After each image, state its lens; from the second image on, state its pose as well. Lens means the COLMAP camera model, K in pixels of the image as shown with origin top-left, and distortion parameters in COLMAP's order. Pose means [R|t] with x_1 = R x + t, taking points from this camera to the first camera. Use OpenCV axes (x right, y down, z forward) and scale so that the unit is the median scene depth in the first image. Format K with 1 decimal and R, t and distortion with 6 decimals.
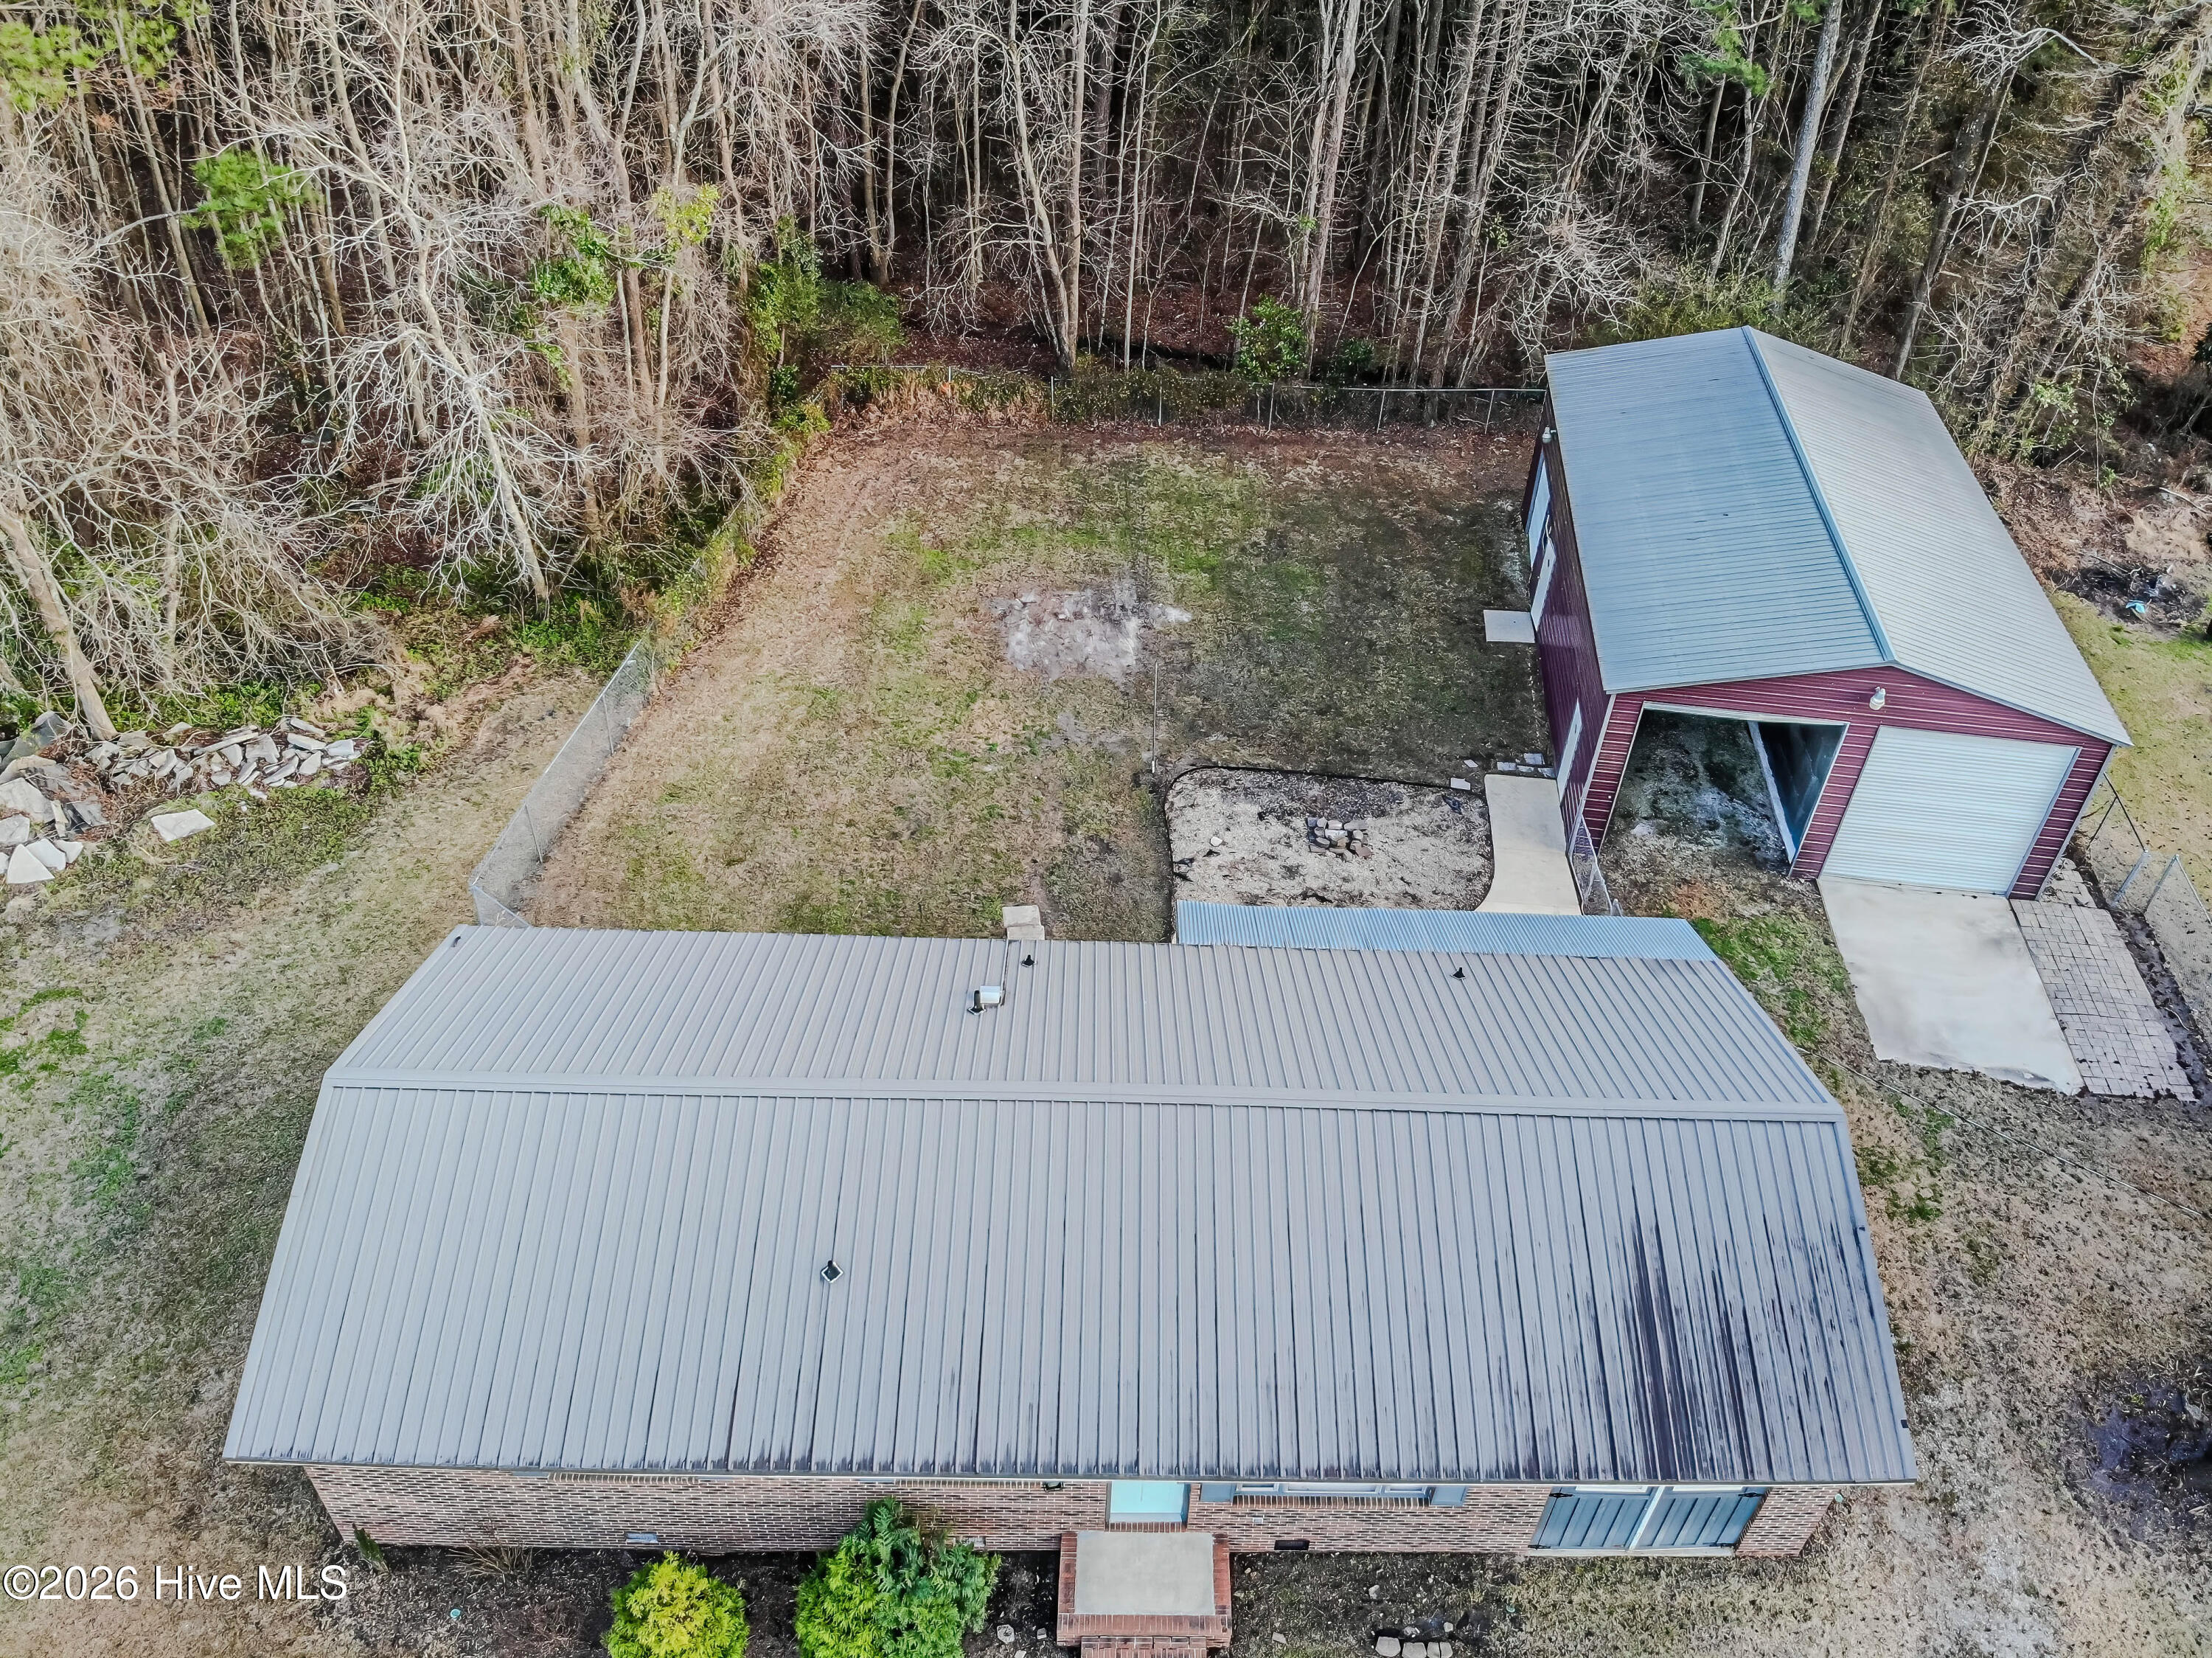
lens RADIAL K [[1681.2, 0, 1131.1], [0, 1681.2, 932.7], [0, 0, 1]] dist [0.036007, -0.130732]
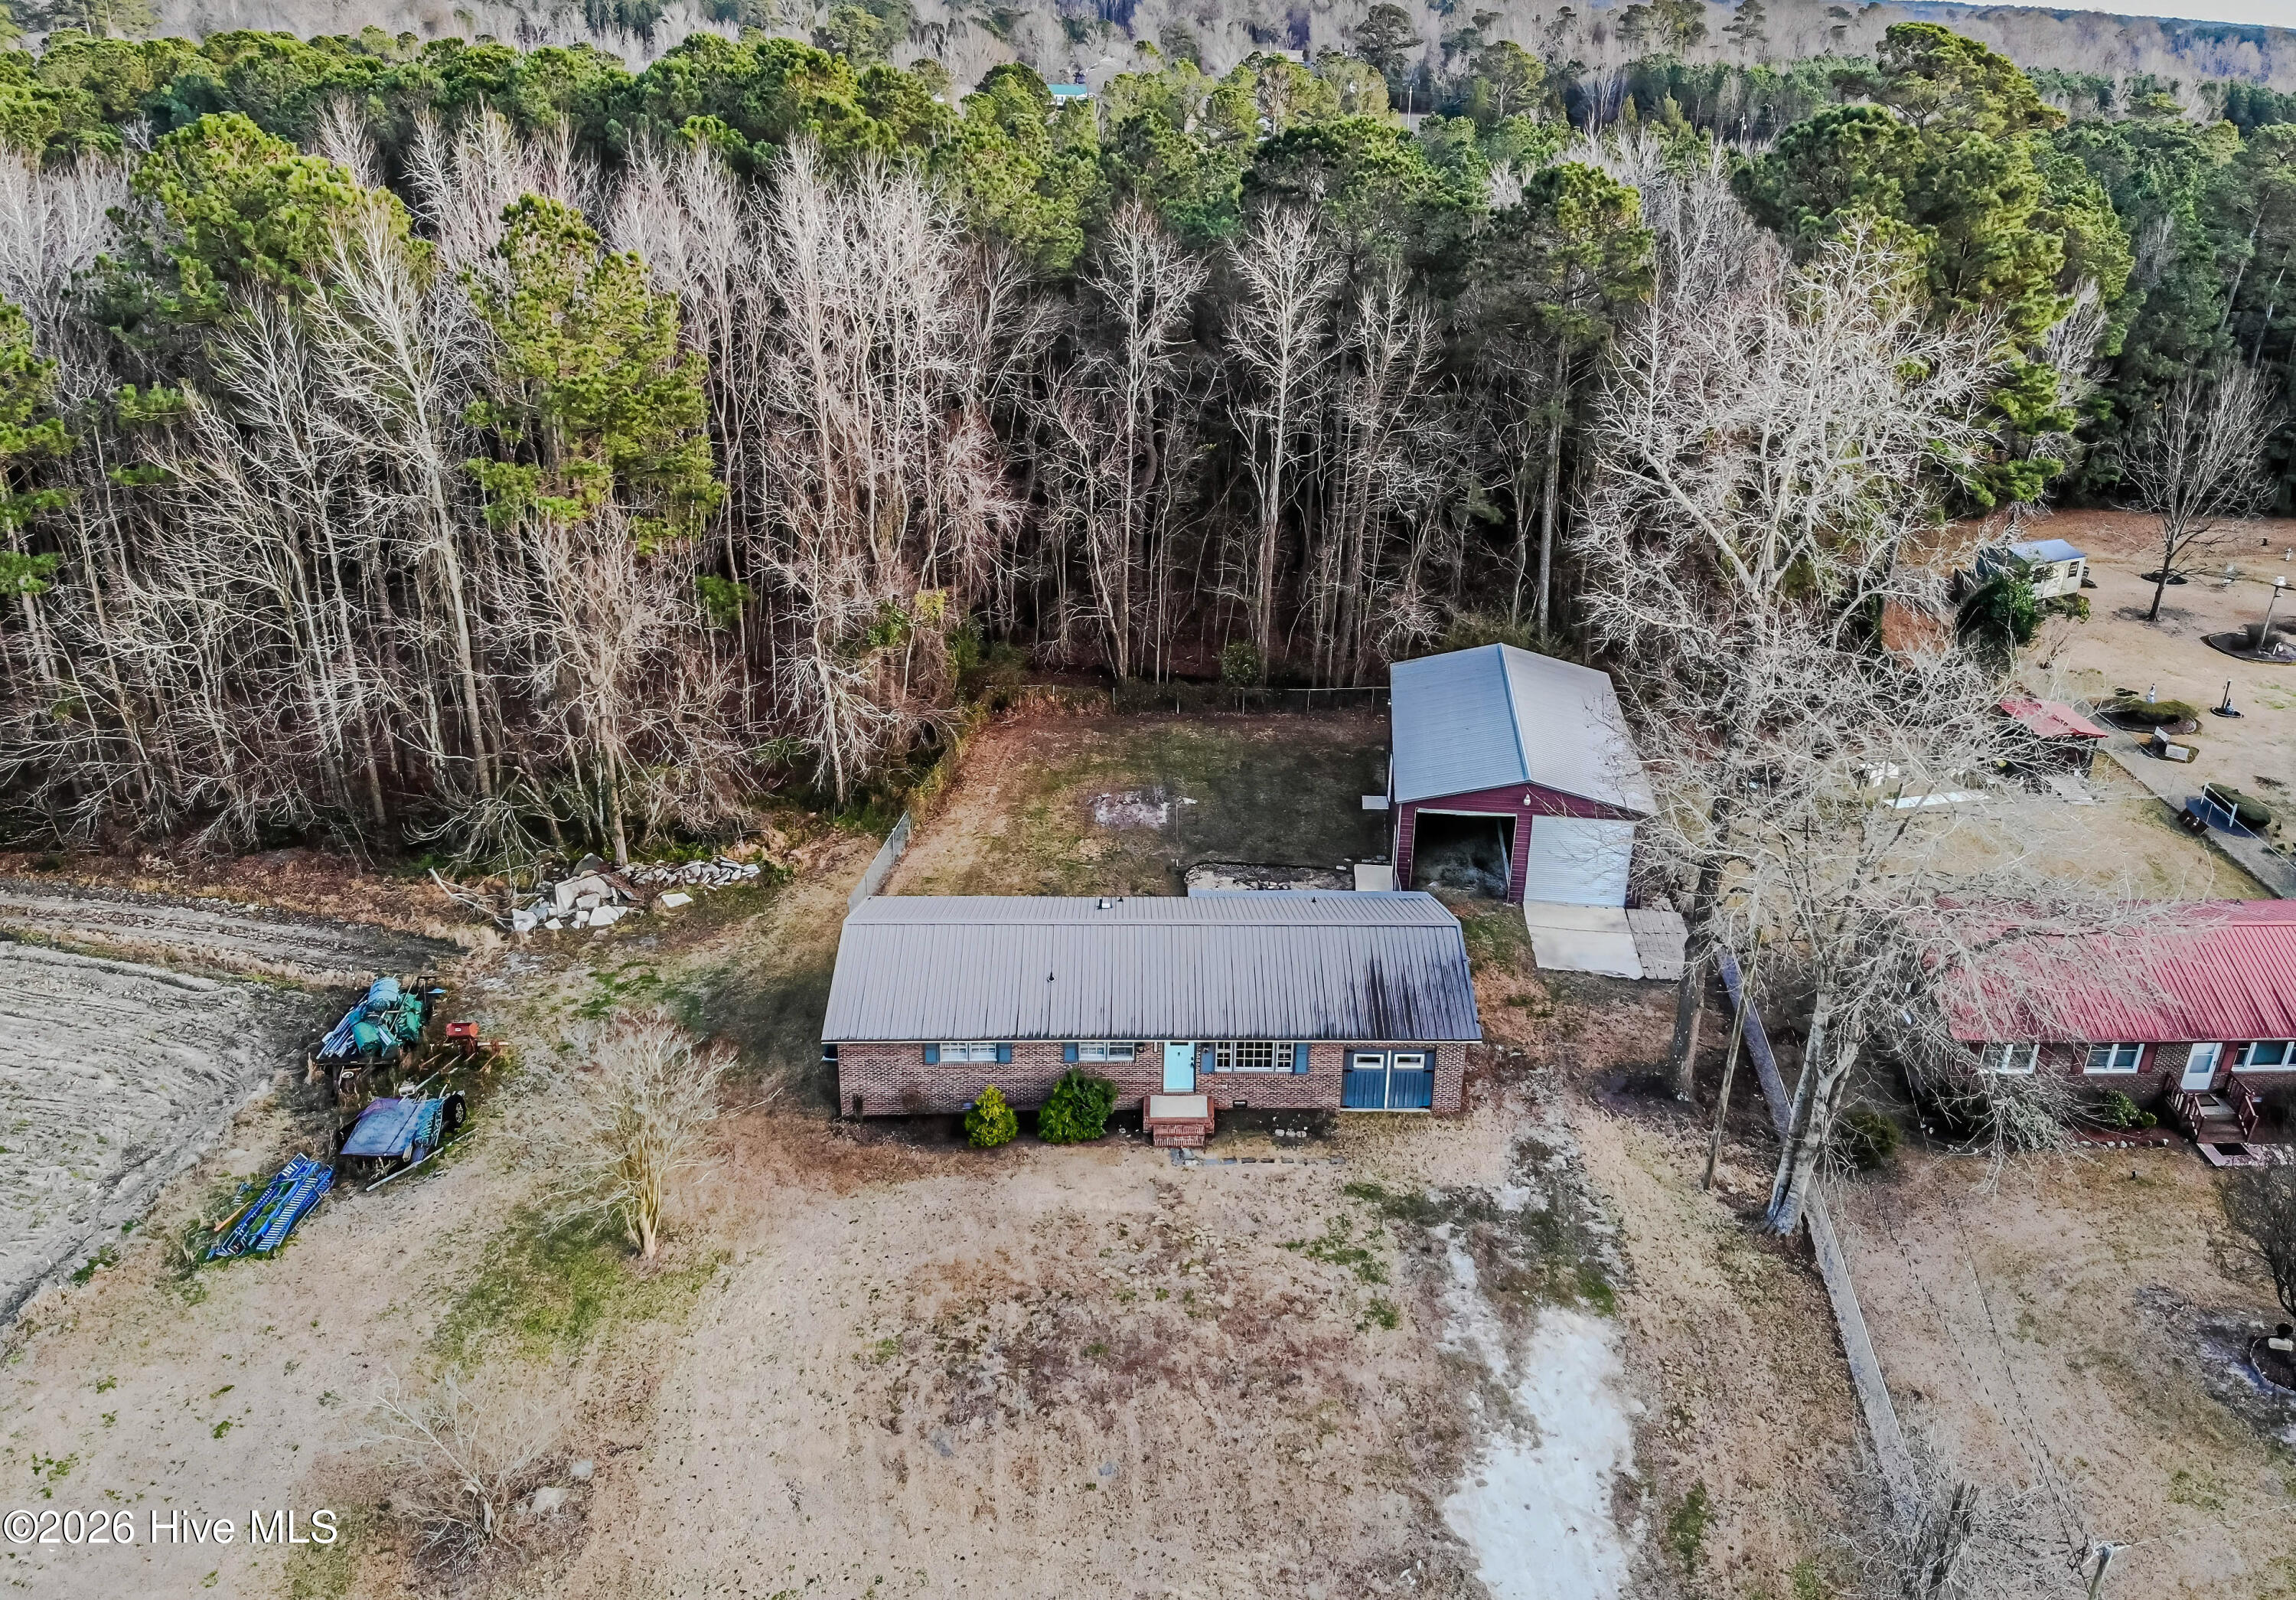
lens RADIAL K [[1793.8, 0, 1184.7], [0, 1793.8, 768.9], [0, 0, 1]] dist [0.030036, -0.121911]
pose [[0.999372, -0.033814, 0.010636, 0.003400], [0.035444, 0.949386, -0.312106, 0.422068], [0.000456, 0.312287, 0.949988, -0.933963]]
